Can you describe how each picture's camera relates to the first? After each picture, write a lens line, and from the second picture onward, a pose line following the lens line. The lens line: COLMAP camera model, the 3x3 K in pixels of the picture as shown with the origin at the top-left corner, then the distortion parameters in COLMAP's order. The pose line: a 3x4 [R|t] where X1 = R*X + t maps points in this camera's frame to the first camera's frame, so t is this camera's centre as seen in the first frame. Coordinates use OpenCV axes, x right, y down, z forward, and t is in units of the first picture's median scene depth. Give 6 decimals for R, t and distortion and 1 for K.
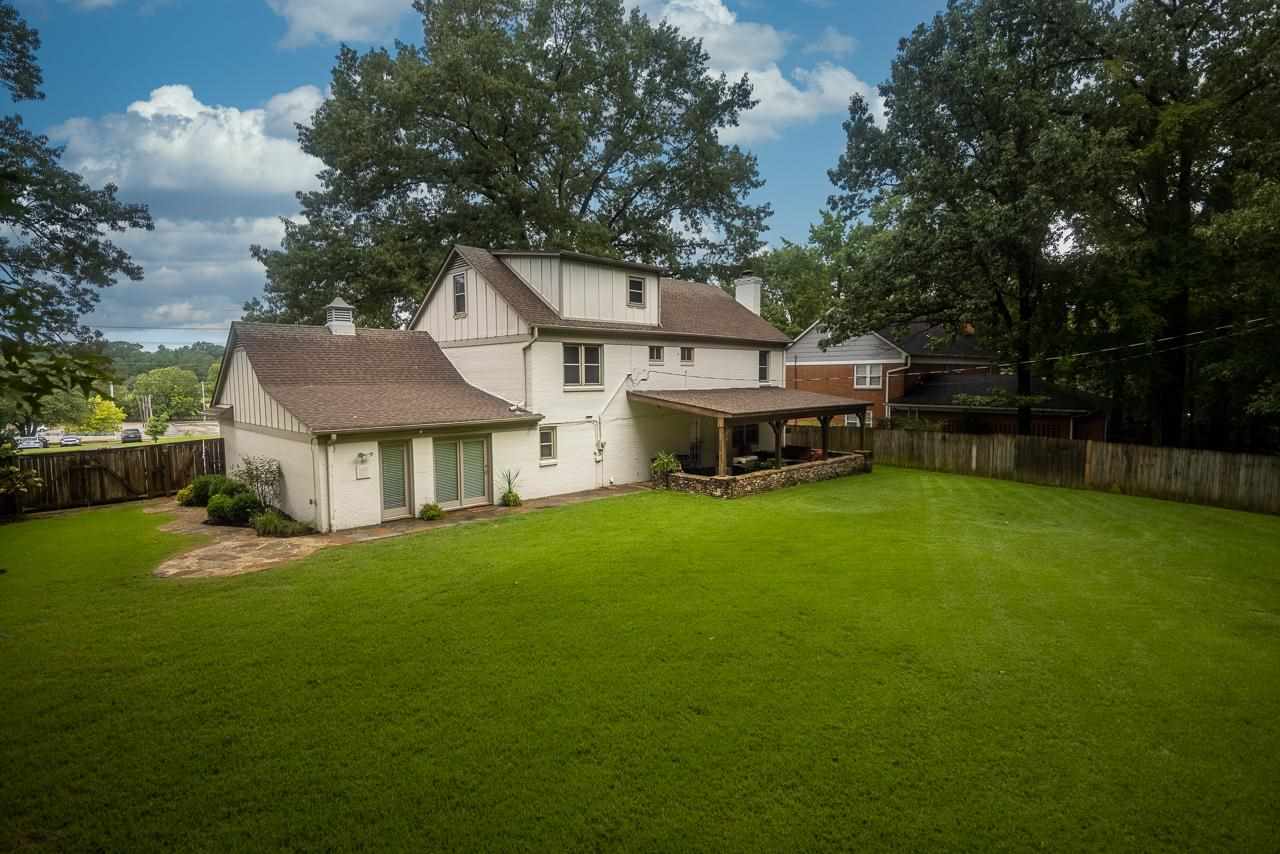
lens RADIAL K [[593.4, 0, 640.0], [0, 593.4, 427.0], [0, 0, 1]] dist [-0.000189, -0.000053]
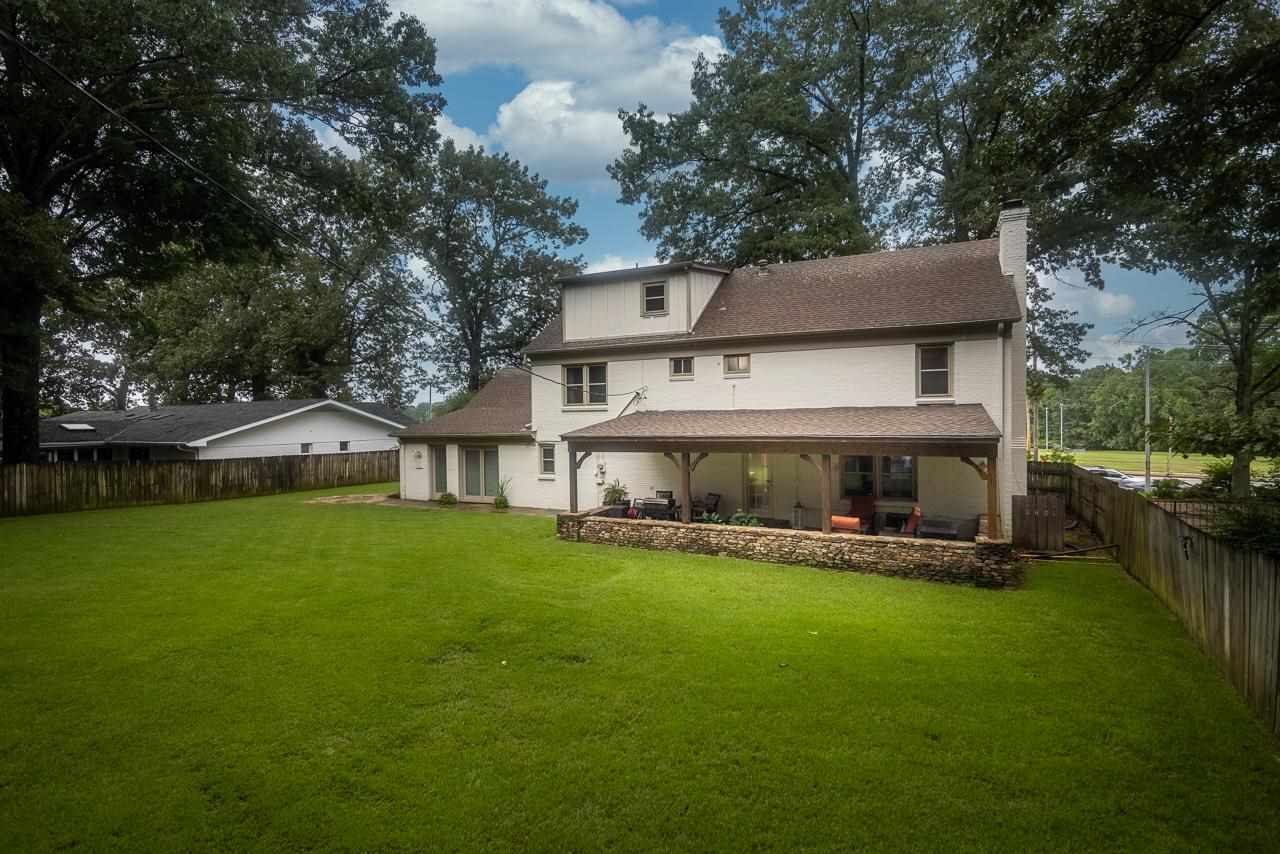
lens RADIAL K [[593.4, 0, 640.0], [0, 593.4, 427.0], [0, 0, 1]] dist [-0.000189, -0.000053]
pose [[0.398908, 0.027341, -0.916583, 0.849619], [-0.058881, 0.998256, 0.004151, -0.042387], [0.915098, 0.052313, 0.399823, 0.678476]]
